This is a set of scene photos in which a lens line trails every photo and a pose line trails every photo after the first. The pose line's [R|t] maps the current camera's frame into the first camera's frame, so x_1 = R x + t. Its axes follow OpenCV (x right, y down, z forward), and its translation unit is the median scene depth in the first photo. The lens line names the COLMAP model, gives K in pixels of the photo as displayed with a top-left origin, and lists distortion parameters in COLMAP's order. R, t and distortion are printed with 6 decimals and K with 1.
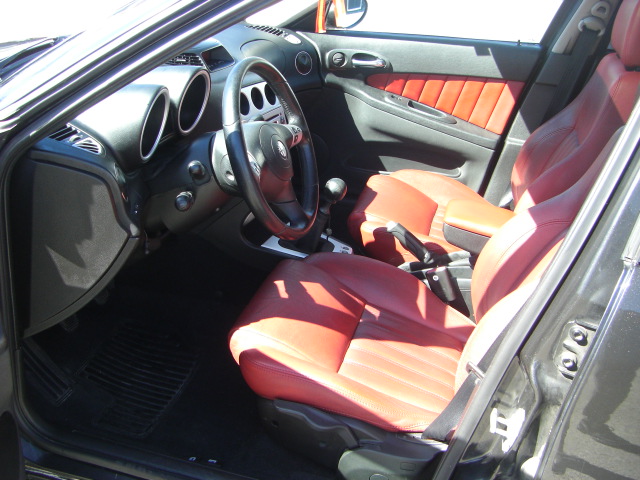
lens RADIAL K [[723.7, 0, 311.5], [0, 723.7, 239.8], [0, 0, 1]] dist [-0.228667, 0.308907]
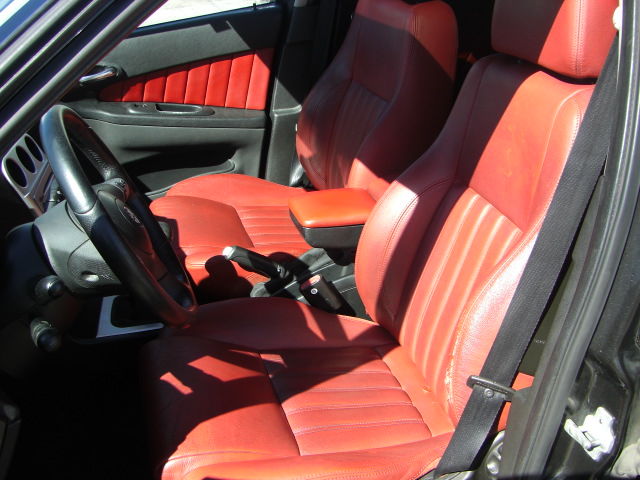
lens RADIAL K [[723.7, 0, 311.5], [0, 723.7, 239.8], [0, 0, 1]] dist [-0.228667, 0.308907]
pose [[0.839379, -0.355861, 0.410861, -0.117718], [0.343973, 0.933044, 0.105413, -0.069906], [-0.420863, 0.052844, 0.905584, 0.158730]]
